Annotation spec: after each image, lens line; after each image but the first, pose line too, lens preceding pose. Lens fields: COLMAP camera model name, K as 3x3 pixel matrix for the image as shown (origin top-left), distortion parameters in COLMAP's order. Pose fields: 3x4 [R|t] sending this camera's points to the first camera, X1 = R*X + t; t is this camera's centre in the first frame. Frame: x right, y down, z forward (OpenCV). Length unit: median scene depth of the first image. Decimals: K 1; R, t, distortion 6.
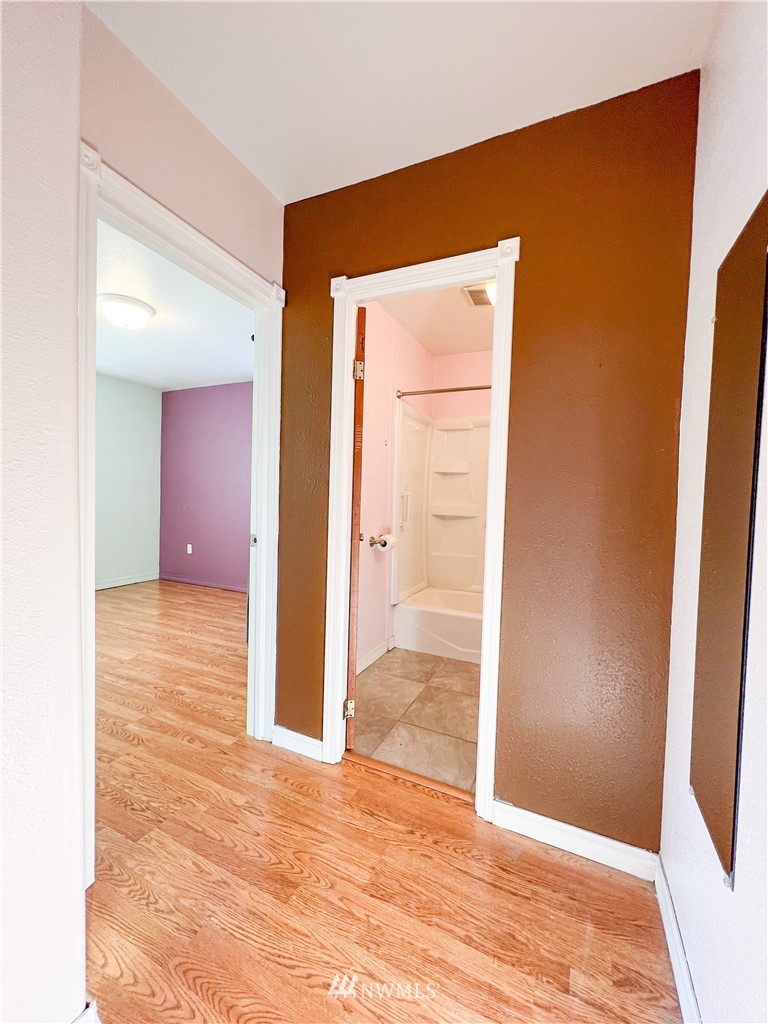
lens RADIAL K [[407.2, 0, 384.8], [0, 407.2, 508.5], [0, 0, 1]] dist [-0.001067, -0.000098]
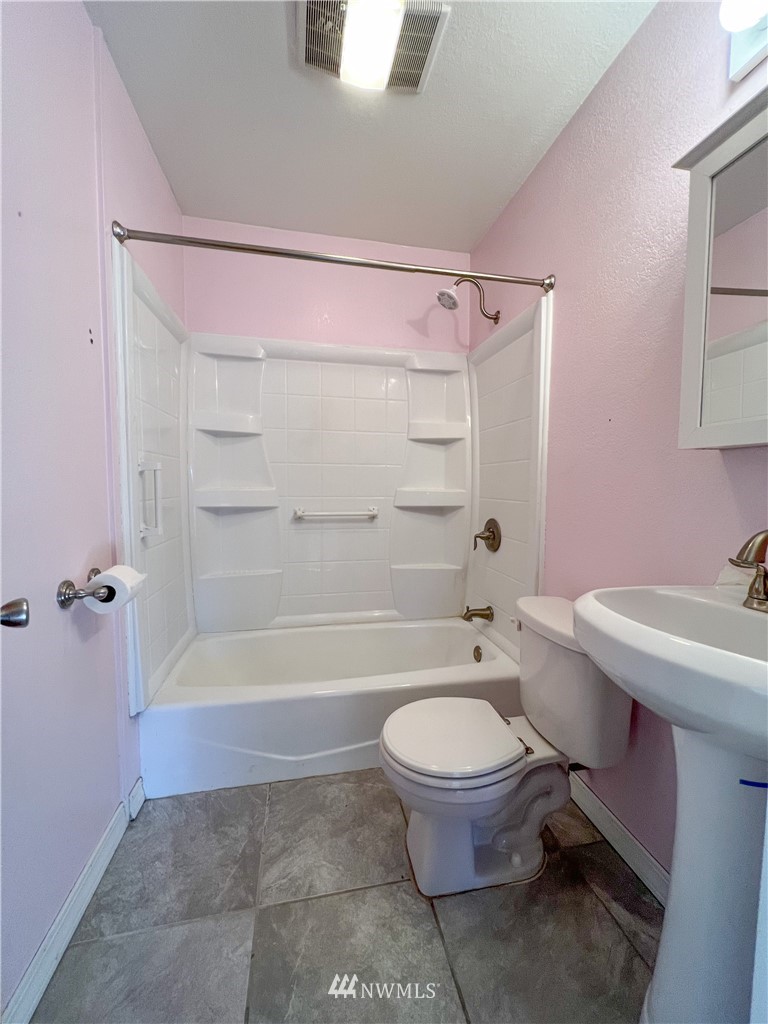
lens RADIAL K [[407.2, 0, 384.1], [0, 407.2, 508.9], [0, 0, 1]] dist [-0.001067, -0.000098]
pose [[0.798997, -0.061394, 0.598193, -0.018755], [0.036601, 0.997895, 0.053529, -0.005055], [-0.600220, -0.020875, 0.799563, 0.587114]]
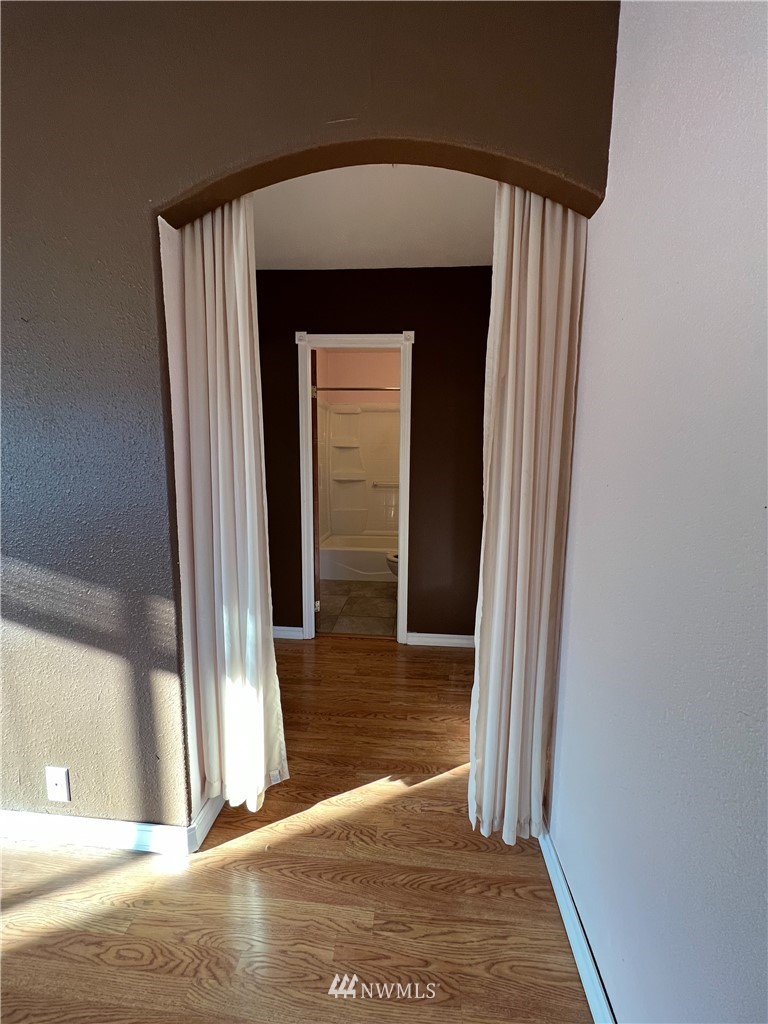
lens RADIAL K [[407.2, 0, 384.5], [0, 407.2, 510.7], [0, 0, 1]] dist [-0.001067, -0.000098]
pose [[0.937517, -0.069178, 0.340993, -0.258971], [0.032515, 0.993166, 0.112089, -0.039382], [-0.346417, -0.093998, 0.933359, -0.402860]]
